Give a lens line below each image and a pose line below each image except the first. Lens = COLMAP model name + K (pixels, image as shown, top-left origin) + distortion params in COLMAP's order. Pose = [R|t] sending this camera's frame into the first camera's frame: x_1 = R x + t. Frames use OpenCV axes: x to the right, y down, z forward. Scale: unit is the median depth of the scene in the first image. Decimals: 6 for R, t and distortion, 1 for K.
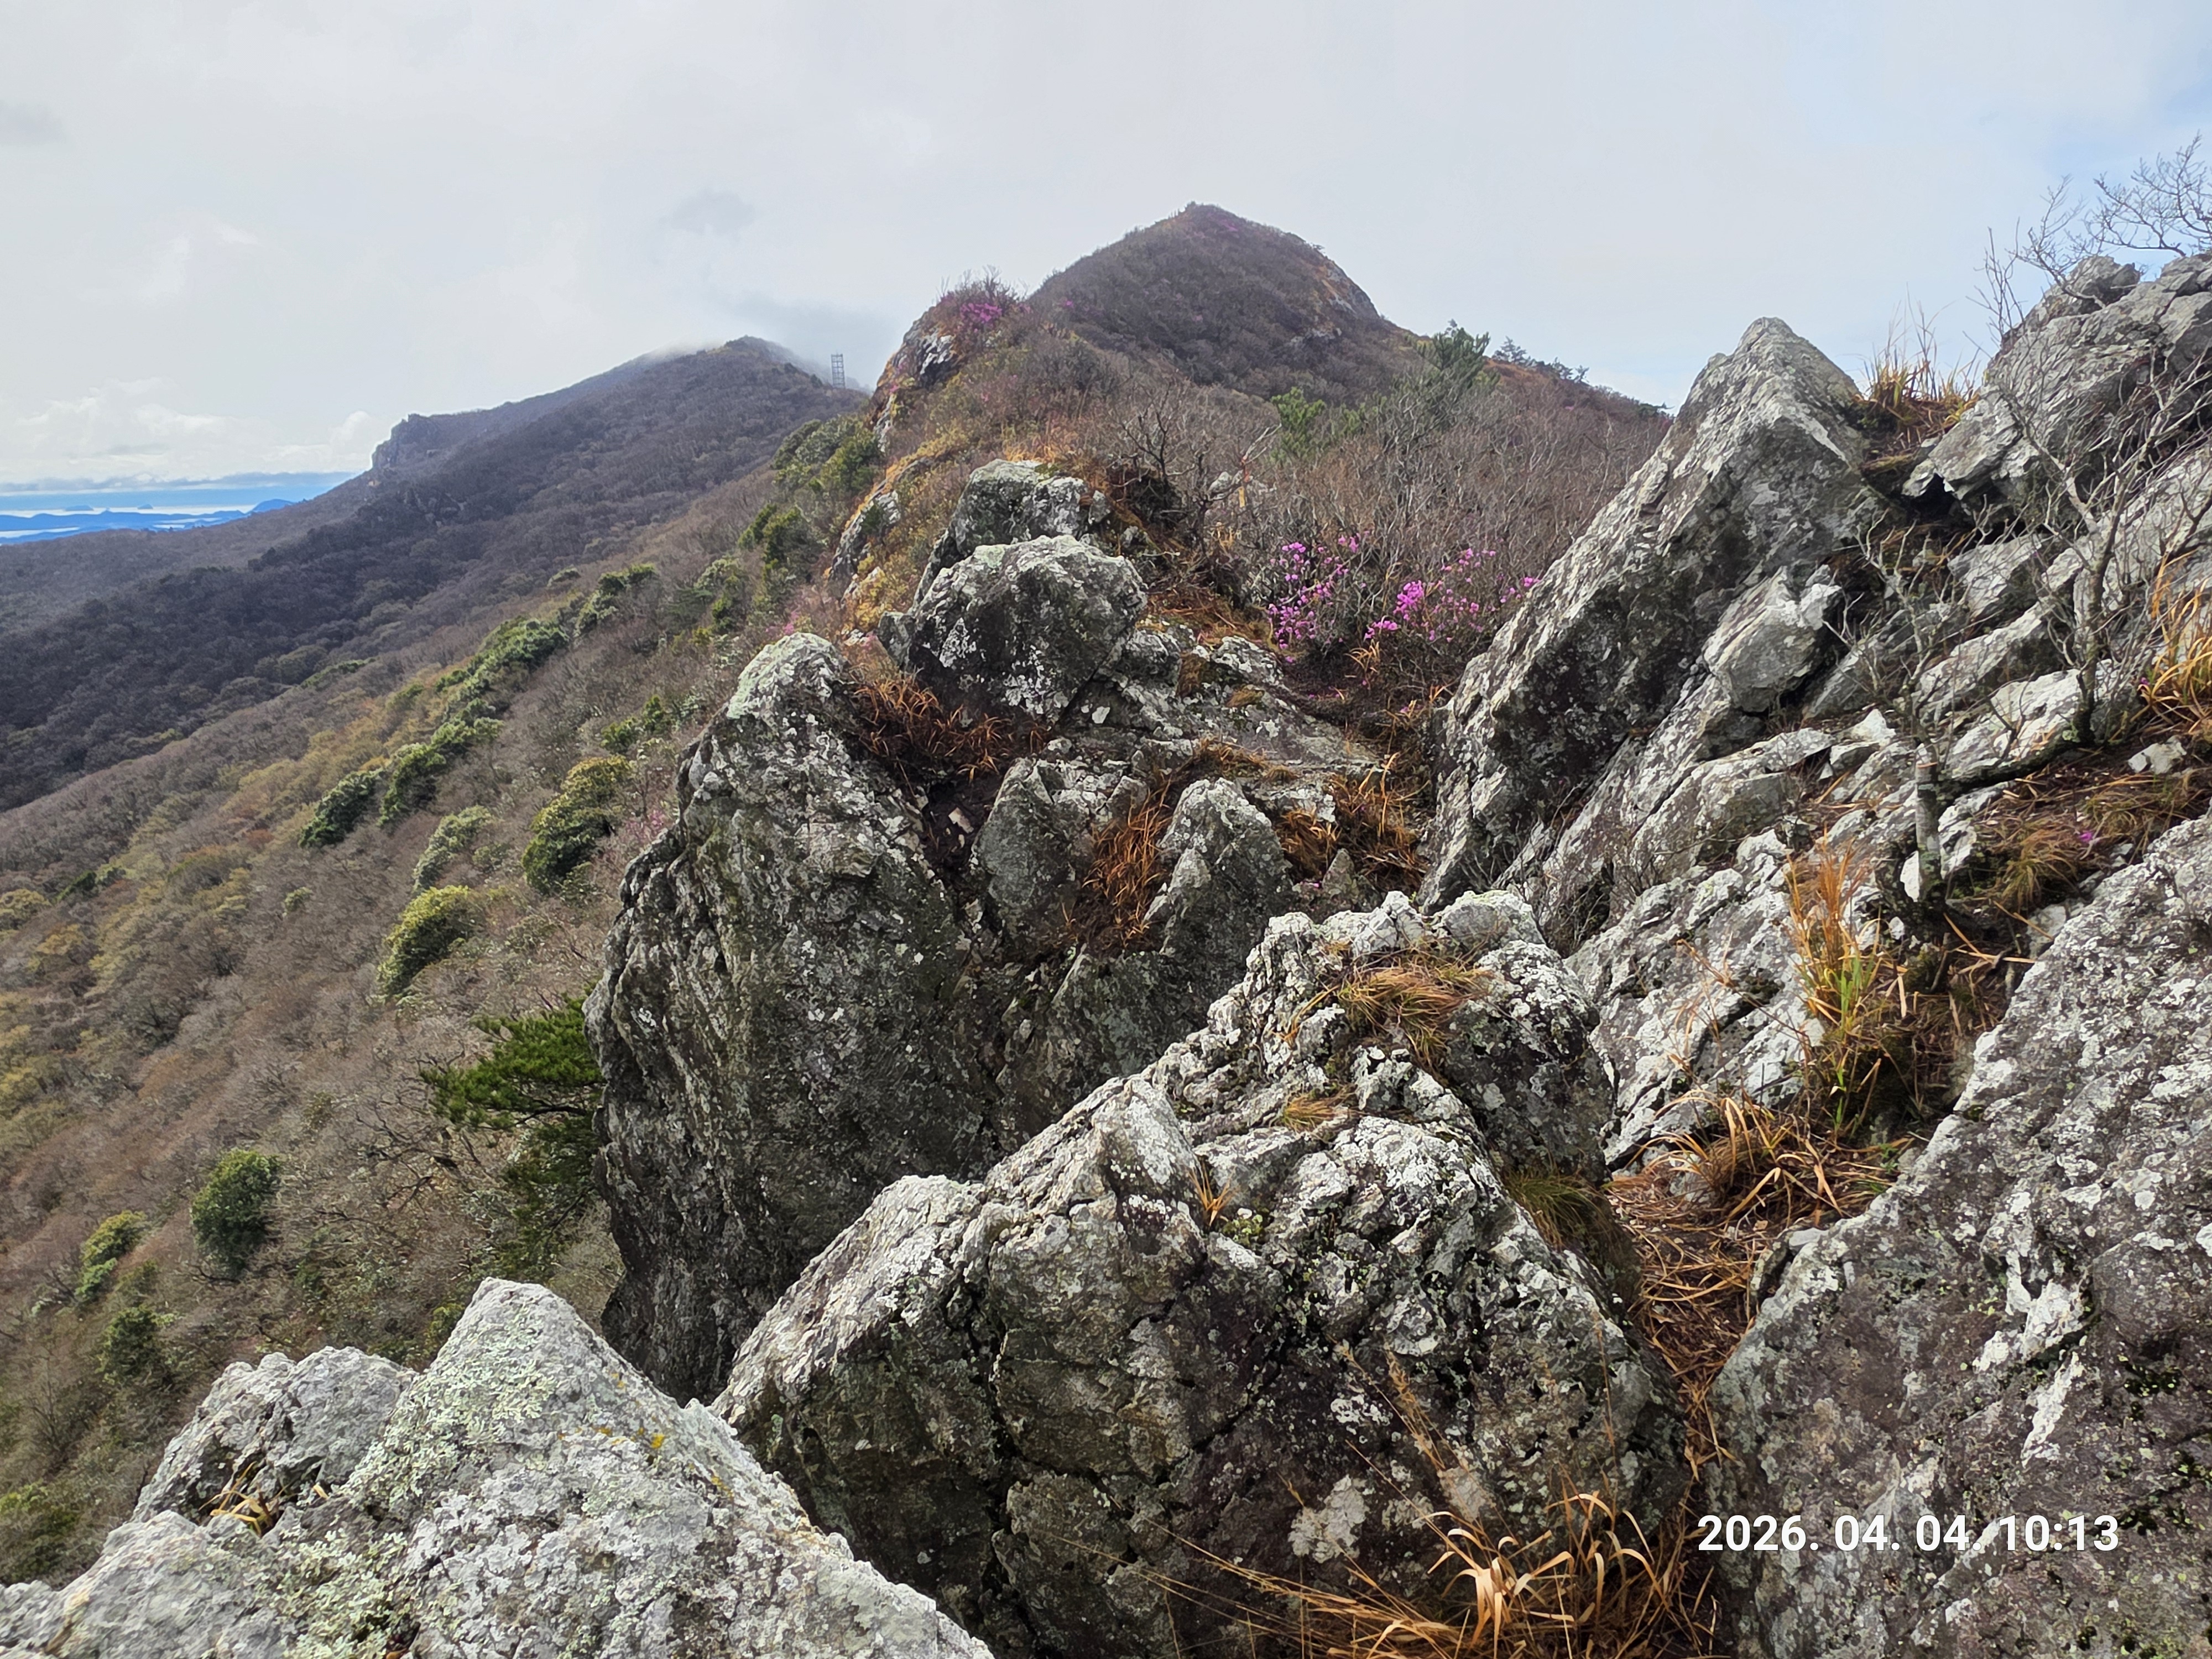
lens RADIAL K [[1317.2, 0, 1086.0], [0, 1317.2, 833.5], [0, 0, 1]] dist [0.001662, 0.001589]
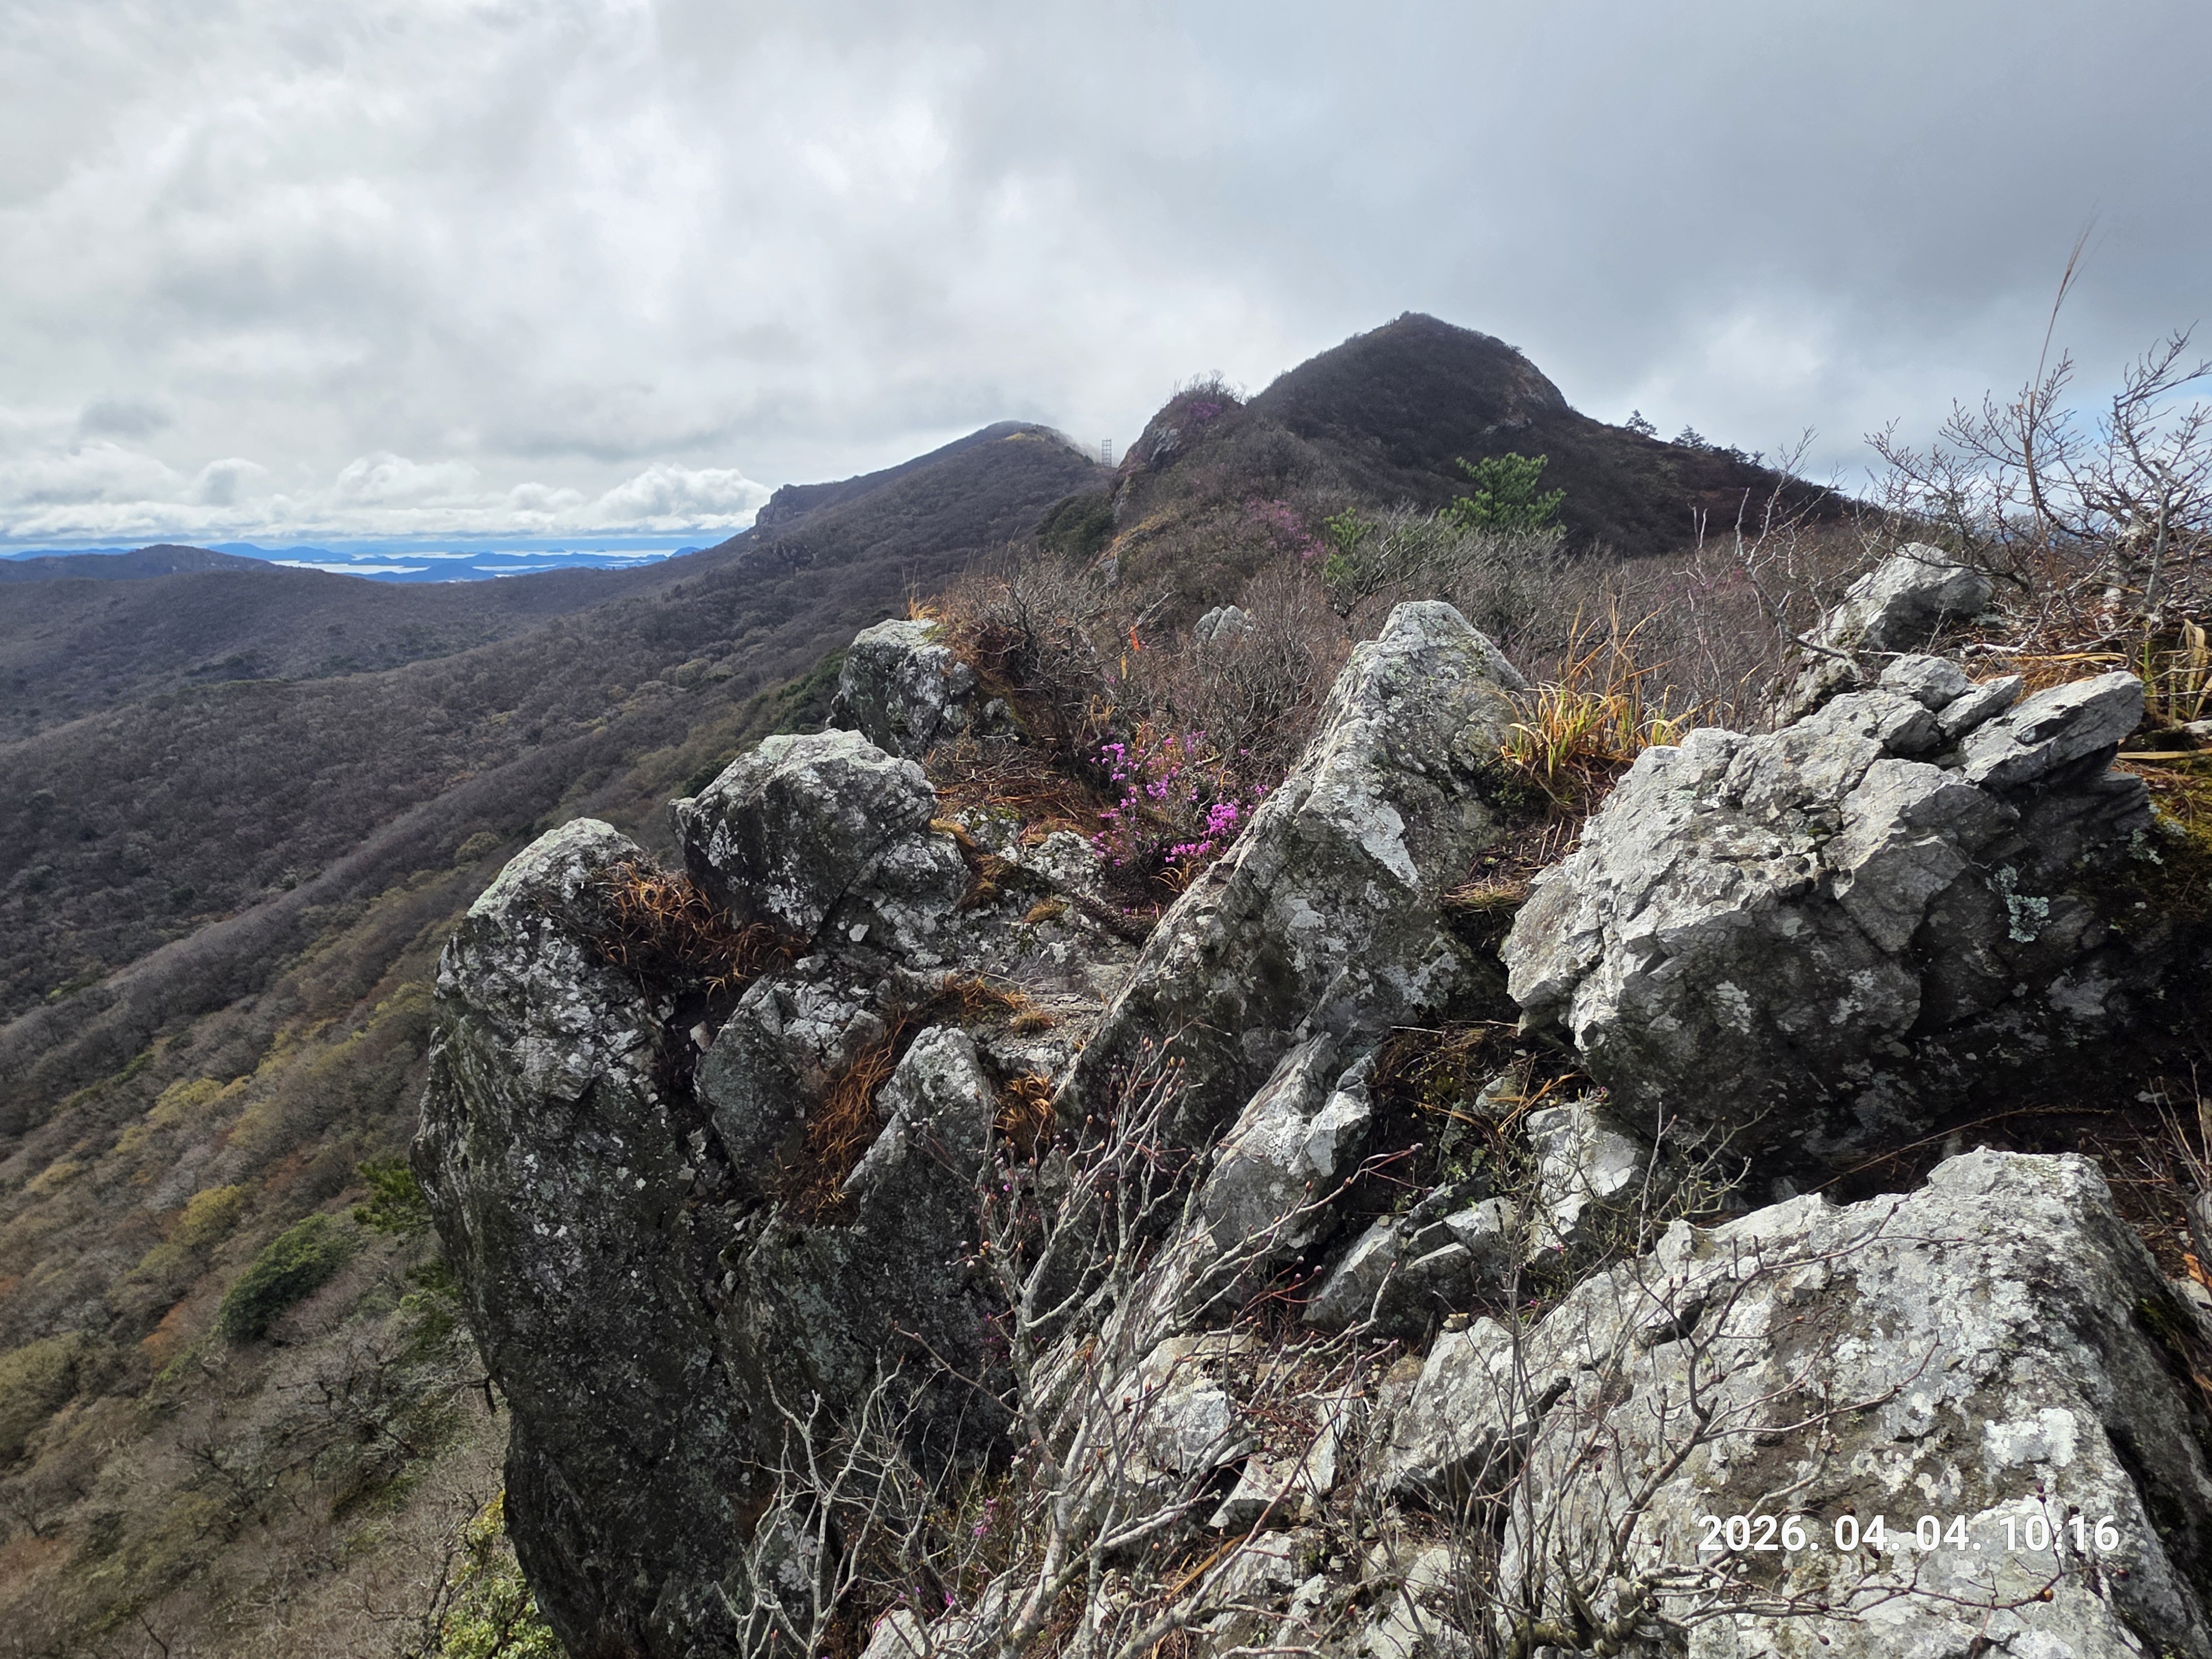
lens RADIAL K [[1080.0, 0, 1102.7], [0, 1080.0, 816.8], [0, 0, 1]] dist [0.004127, -0.000488]
pose [[0.982914, 0.061642, -0.173437, 0.303206], [-0.063659, 0.997953, -0.006082, -0.176238], [0.172707, 0.017019, 0.984826, 0.284393]]
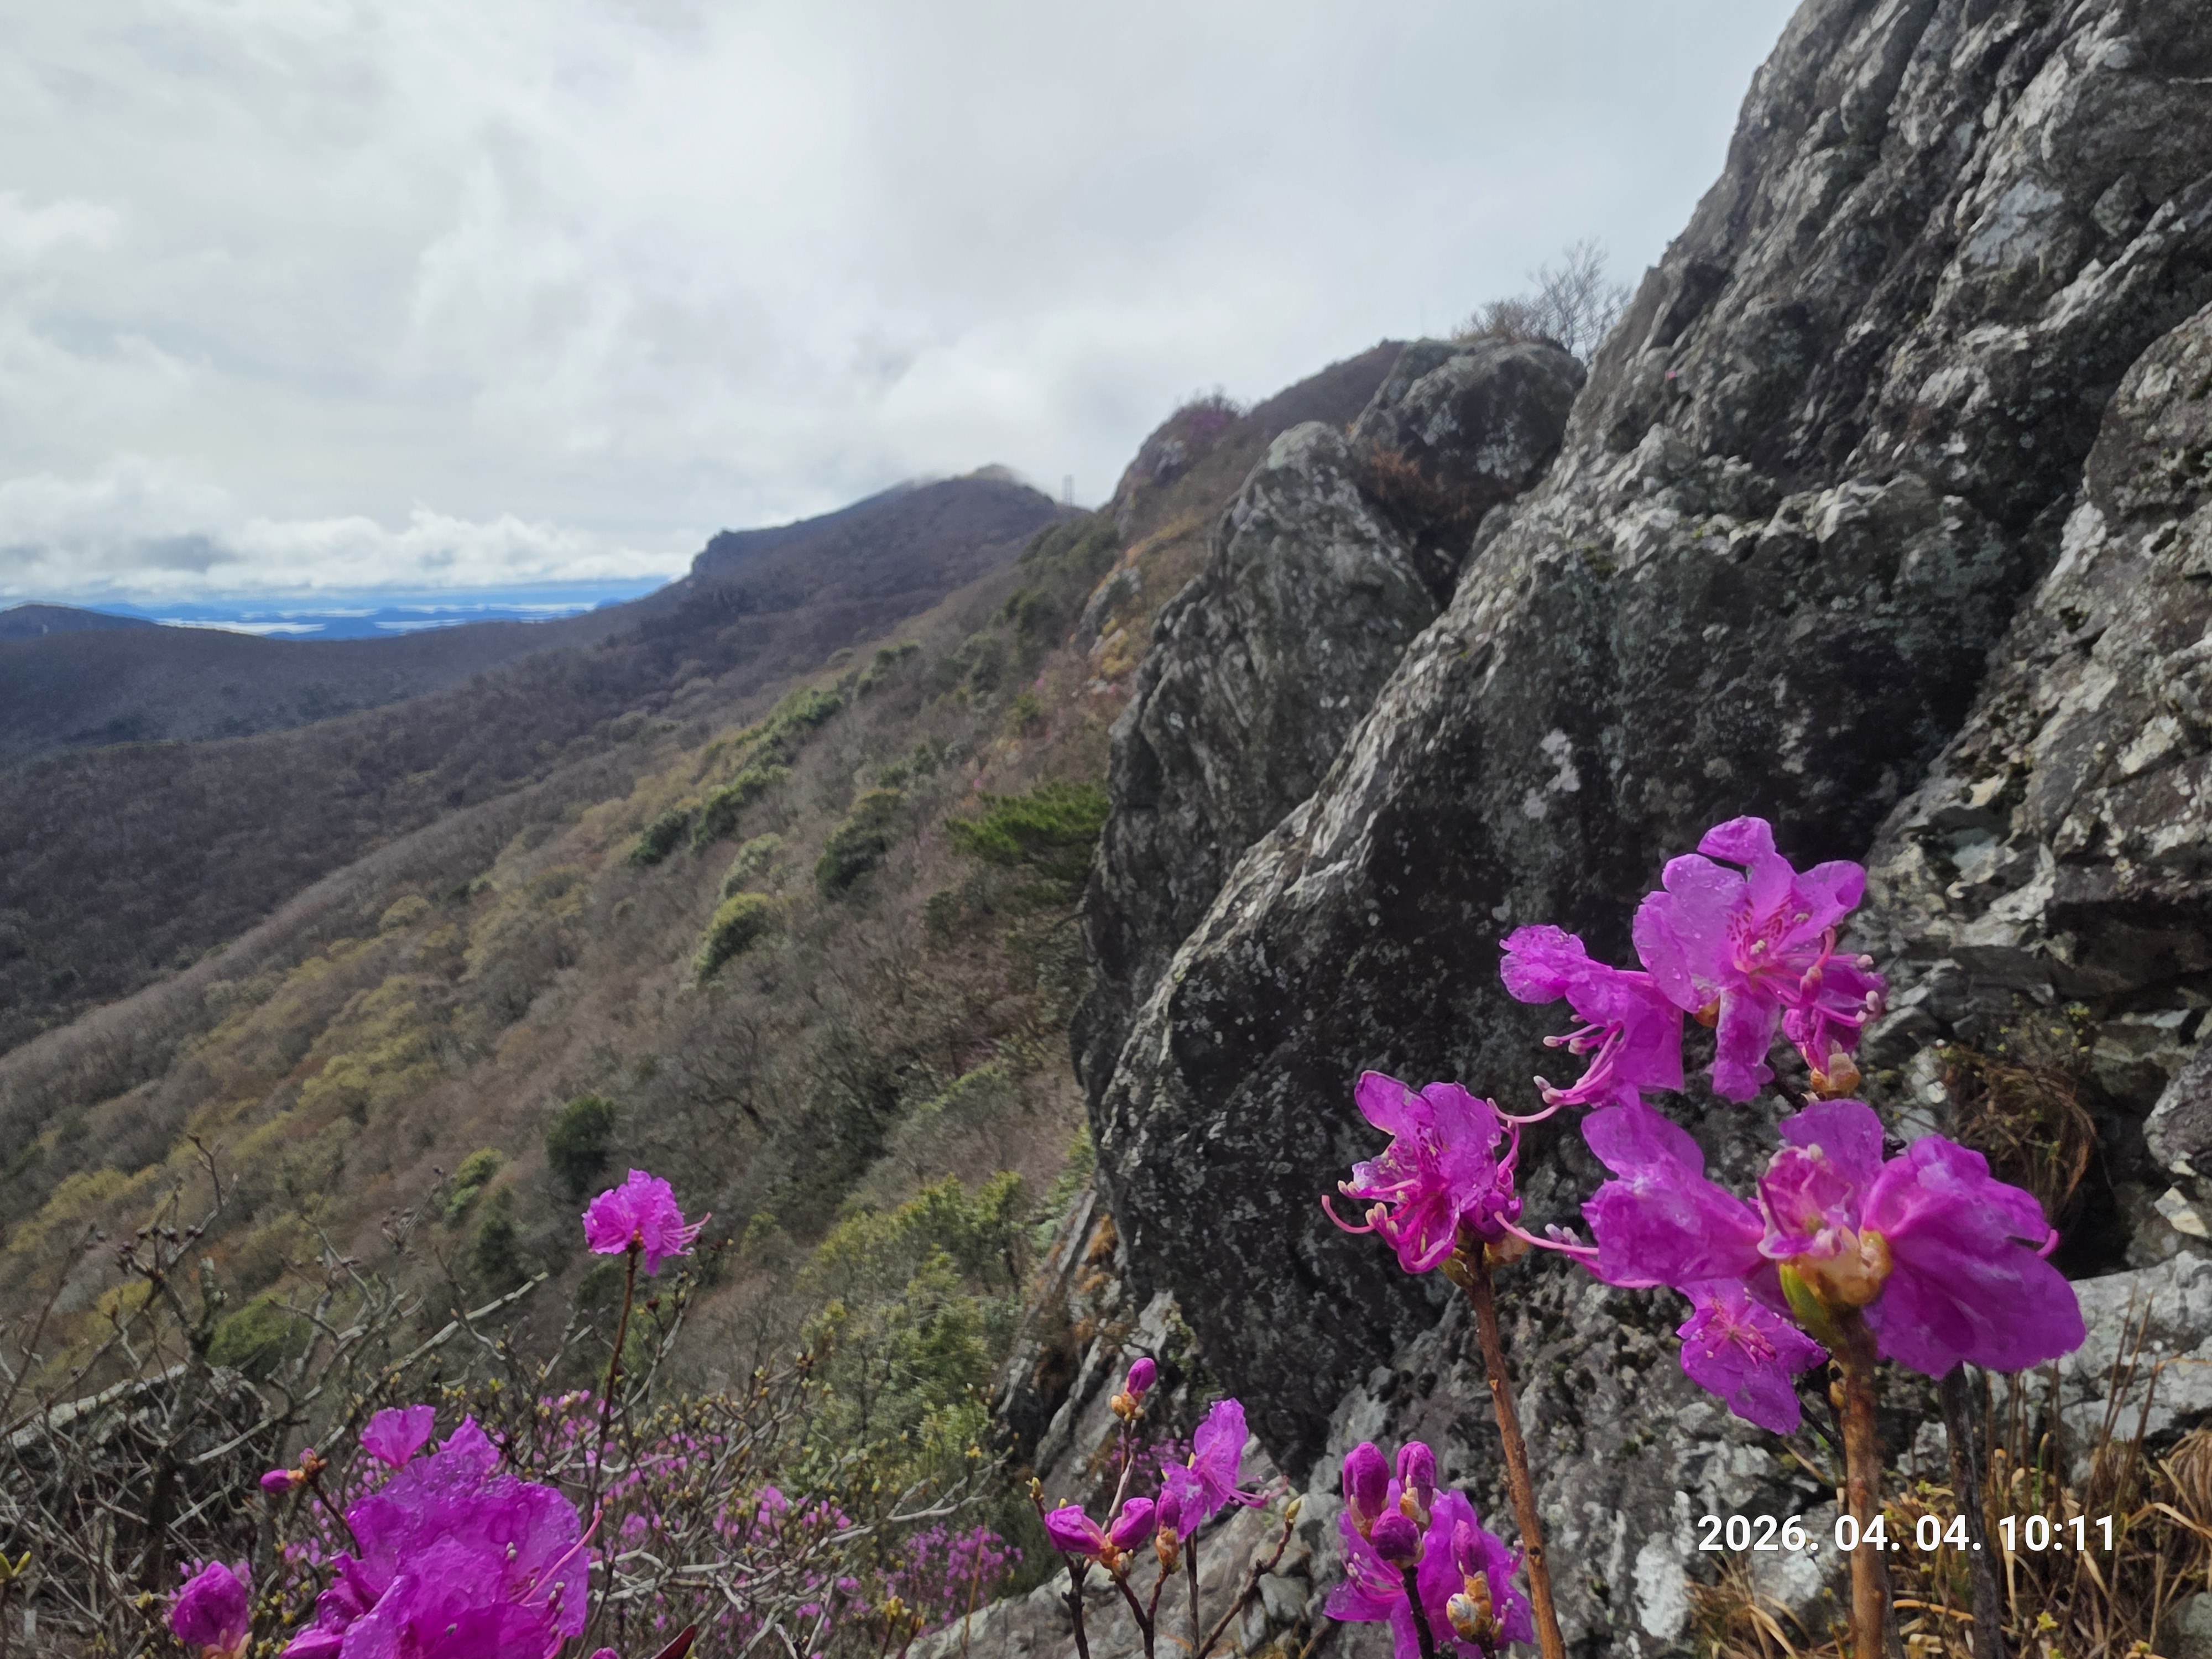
lens RADIAL K [[1157.9, 0, 1102.6], [0, 1157.9, 825.6], [0, 0, 1]] dist [0.011555, -0.007538]
pose [[0.989858, 0.031770, -0.138460, -0.252998], [-0.039920, 0.997605, -0.056487, 0.319557], [0.136334, 0.061442, 0.988756, -0.129507]]
